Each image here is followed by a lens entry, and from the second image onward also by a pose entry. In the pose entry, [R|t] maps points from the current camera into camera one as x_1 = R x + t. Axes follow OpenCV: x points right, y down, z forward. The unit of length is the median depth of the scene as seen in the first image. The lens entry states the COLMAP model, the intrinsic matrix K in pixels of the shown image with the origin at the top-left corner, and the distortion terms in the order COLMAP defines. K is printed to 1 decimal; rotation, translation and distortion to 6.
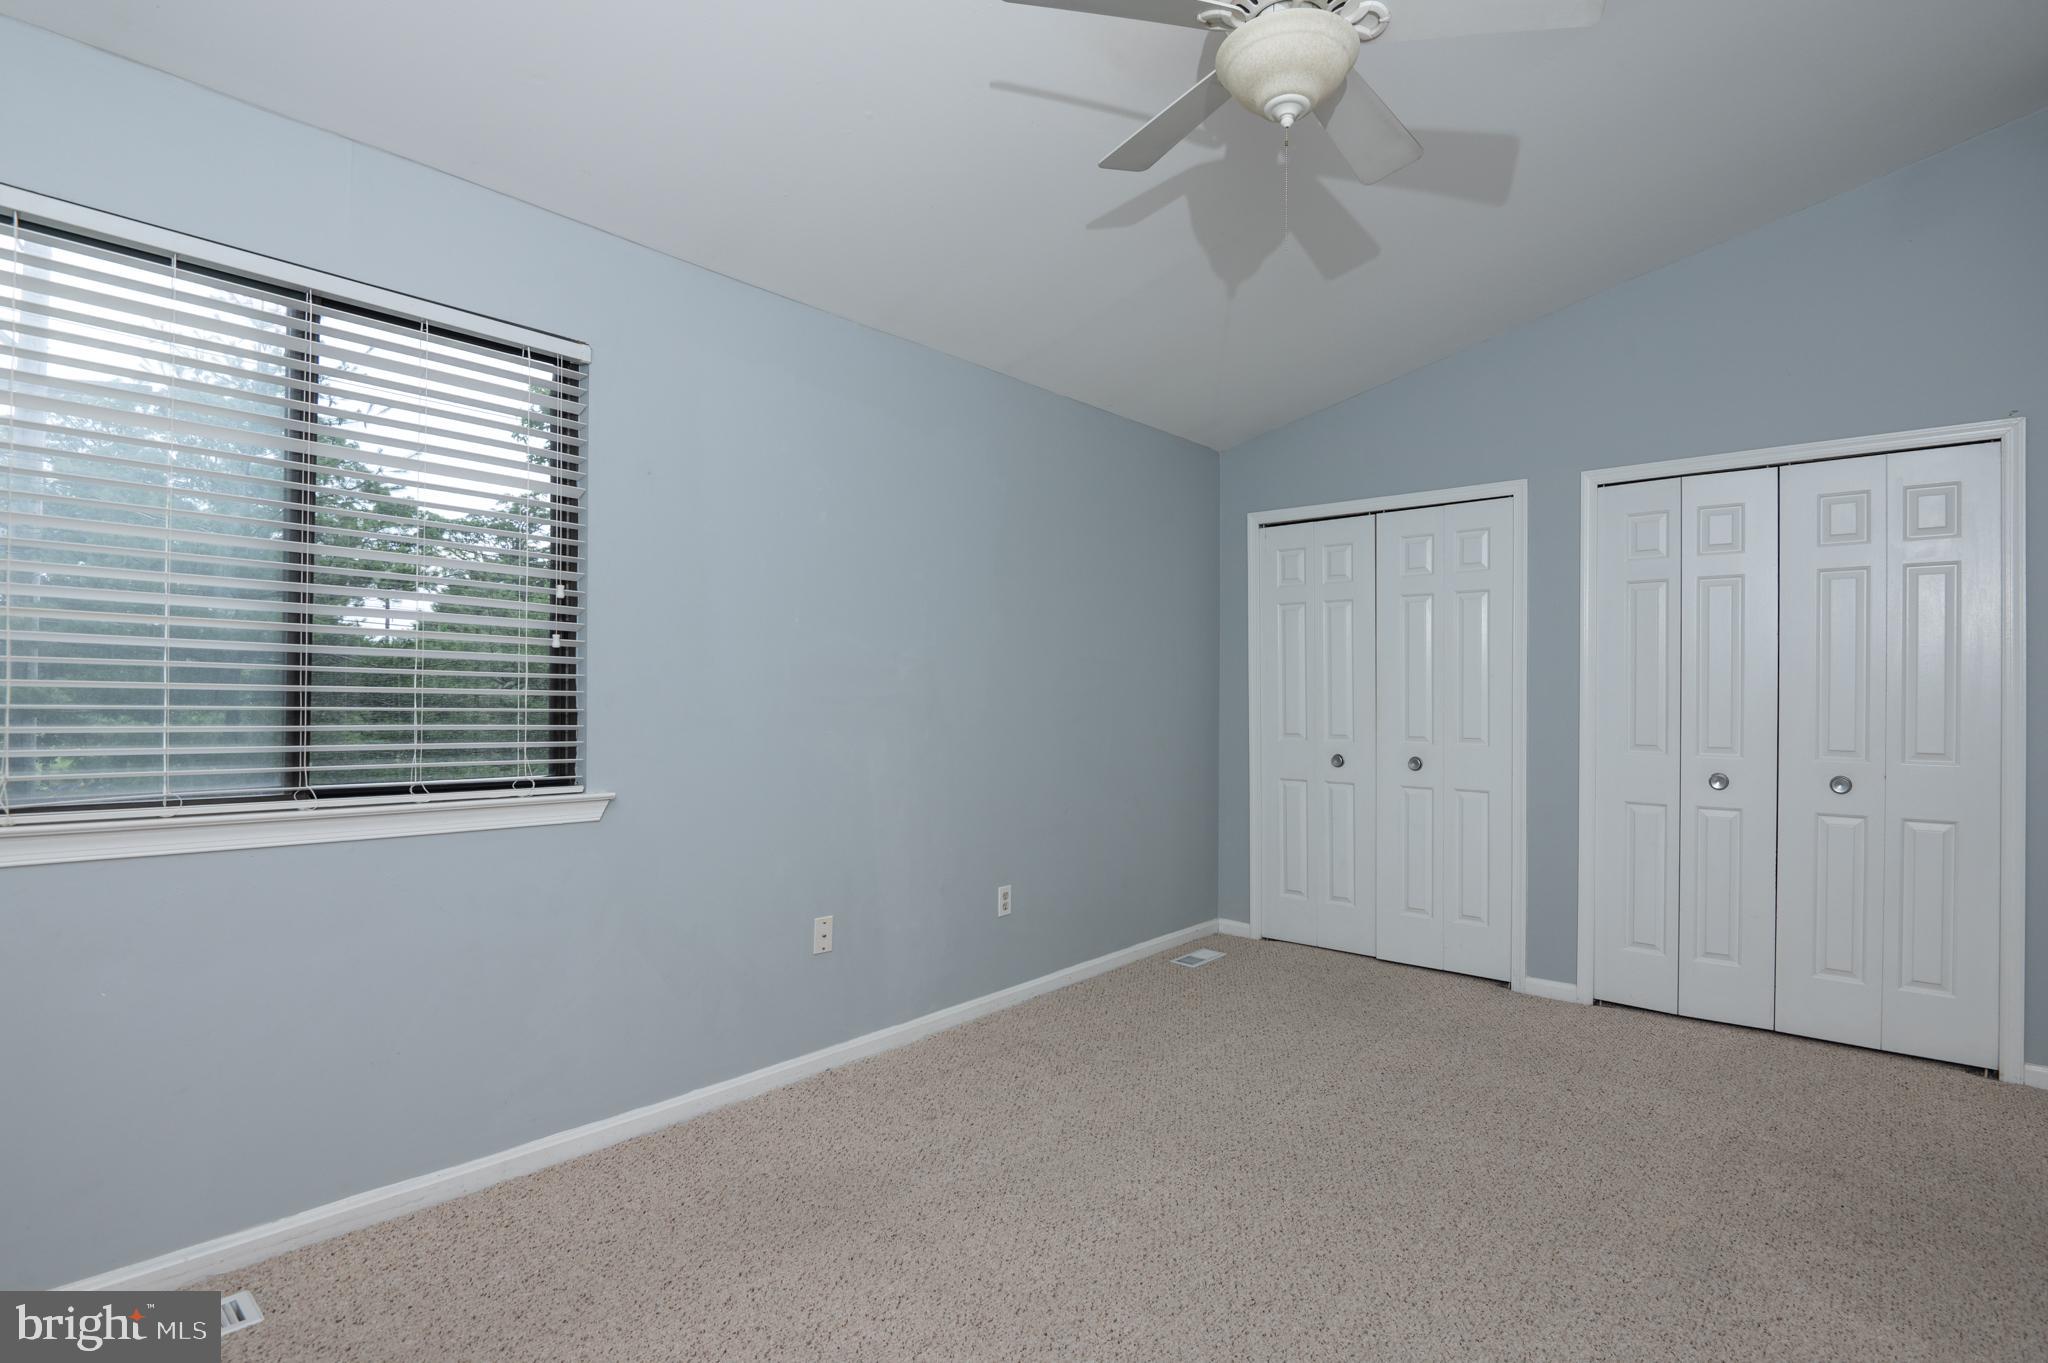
lens RADIAL K [[976.7, 0, 1018.9], [0, 976.7, 689.5], [0, 0, 1]] dist [-0.016849, -0.003954]
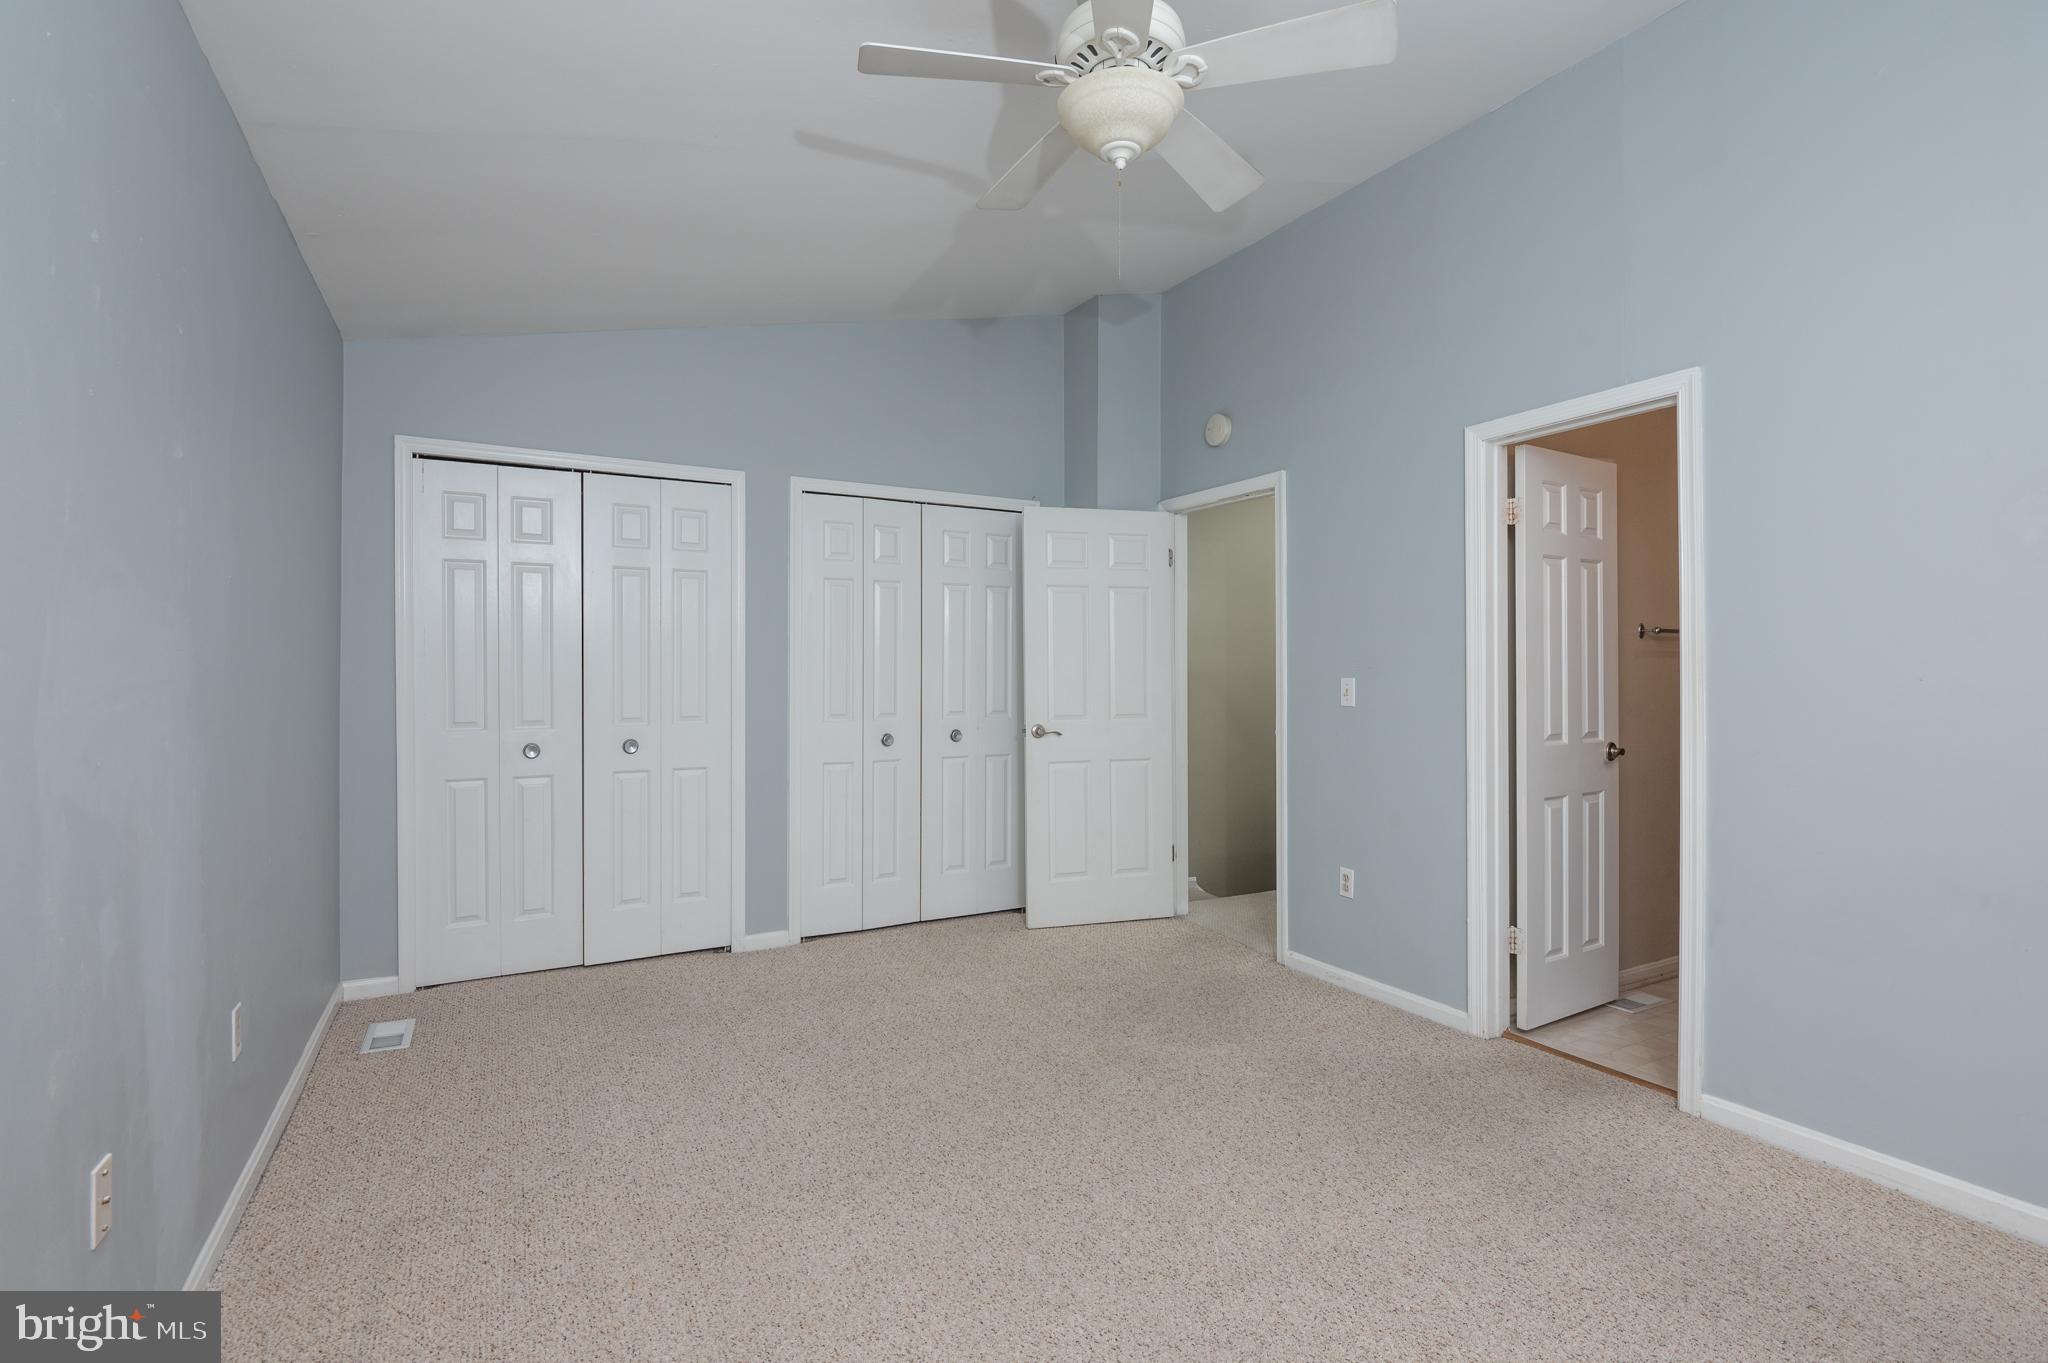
lens RADIAL K [[976.7, 0, 1026.5], [0, 976.7, 675.3], [0, 0, 1]] dist [-0.016849, -0.003954]
pose [[0.323085, -0.006932, 0.946344, -0.348110], [-0.000909, 0.999970, 0.007636, -0.000571], [-0.946369, -0.003328, 0.323070, 0.317890]]
